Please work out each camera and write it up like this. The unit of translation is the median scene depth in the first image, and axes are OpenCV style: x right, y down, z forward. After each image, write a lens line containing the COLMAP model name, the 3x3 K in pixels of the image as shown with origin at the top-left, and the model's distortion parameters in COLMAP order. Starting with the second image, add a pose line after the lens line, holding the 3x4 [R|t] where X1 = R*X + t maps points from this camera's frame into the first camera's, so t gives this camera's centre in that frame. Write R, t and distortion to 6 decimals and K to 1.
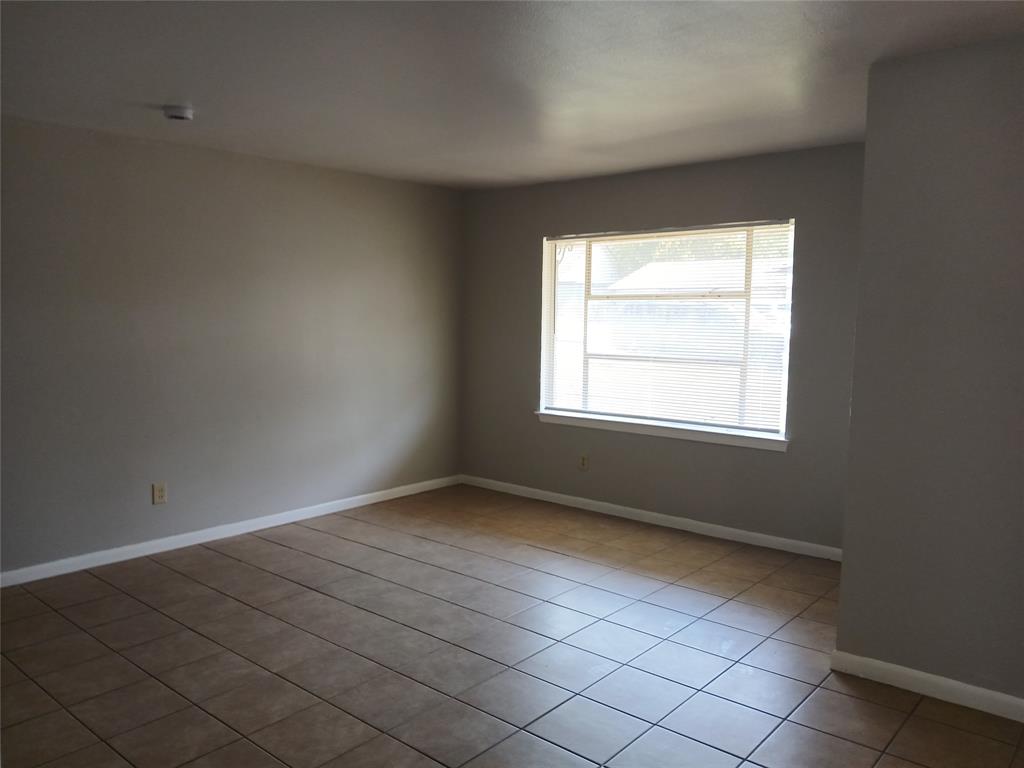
lens RADIAL K [[797.0, 0, 506.5], [0, 797.0, 395.4], [0, 0, 1]] dist [0.054311, -0.127256]
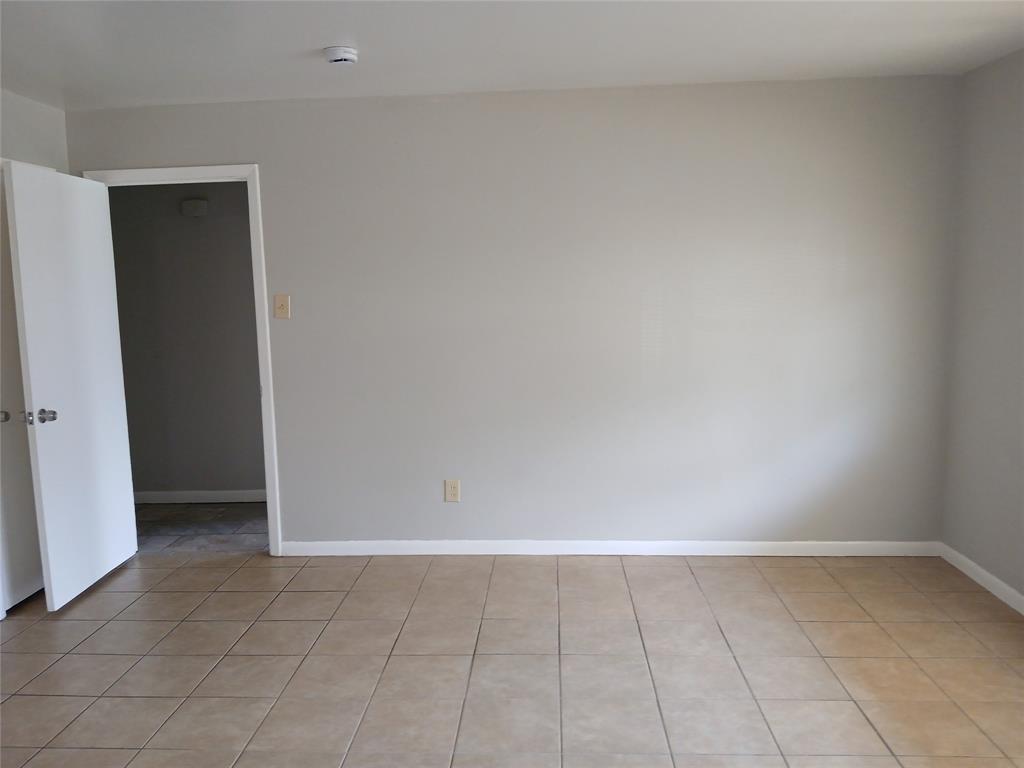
lens RADIAL K [[797.0, 0, 506.5], [0, 797.0, 395.4], [0, 0, 1]] dist [0.054311, -0.127256]
pose [[0.606944, 0.083923, -0.790301, 0.339700], [-0.061604, 0.996385, 0.058496, -0.046395], [0.792353, 0.013182, 0.609920, 0.536476]]
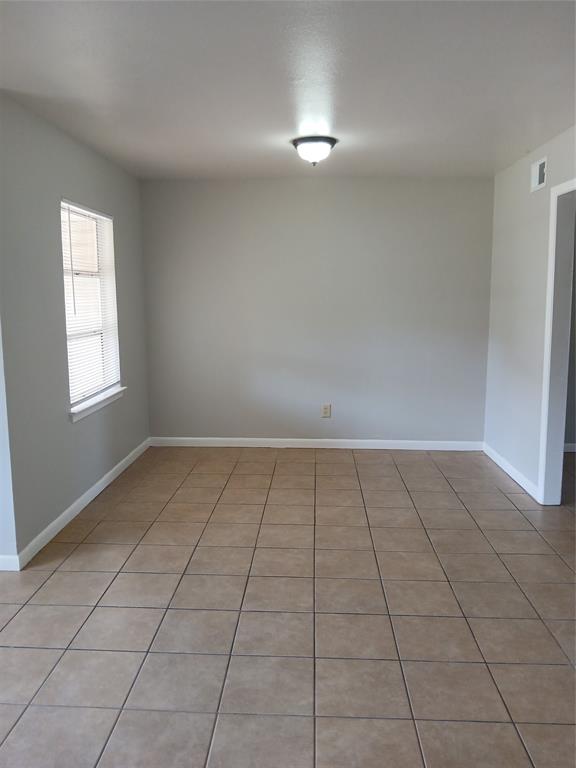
lens RADIAL K [[594.1, 0, 285.3], [0, 594.1, 382.9], [0, 0, 1]] dist [0.069114, -0.145504]
pose [[-0.618404, -0.123709, 0.776062, -0.416120], [0.089463, 0.970030, 0.225917, -0.092598], [-0.780752, 0.209137, -0.588803, 0.882474]]
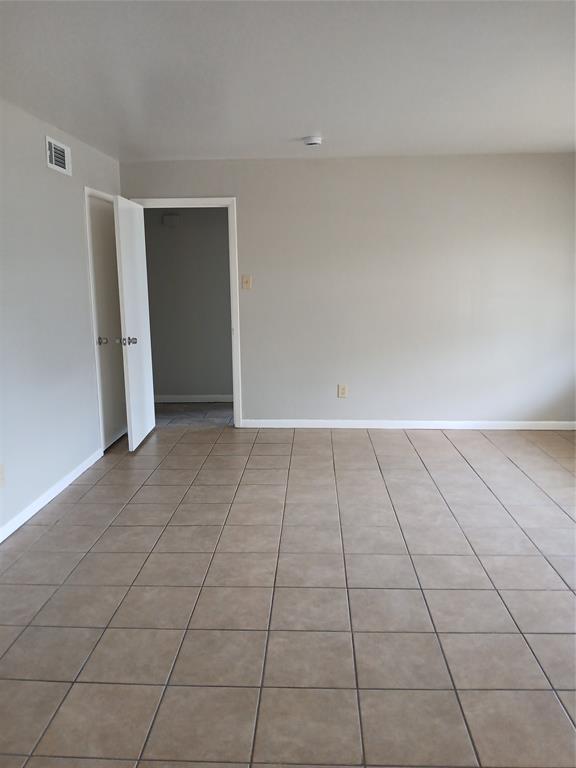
lens RADIAL K [[594.1, 0, 285.3], [0, 594.1, 382.9], [0, 0, 1]] dist [0.069114, -0.145504]
pose [[0.615382, 0.126746, -0.777972, 0.435400], [-0.074986, 0.991925, 0.102288, -0.004393], [0.784654, -0.004609, 0.619917, 0.207623]]
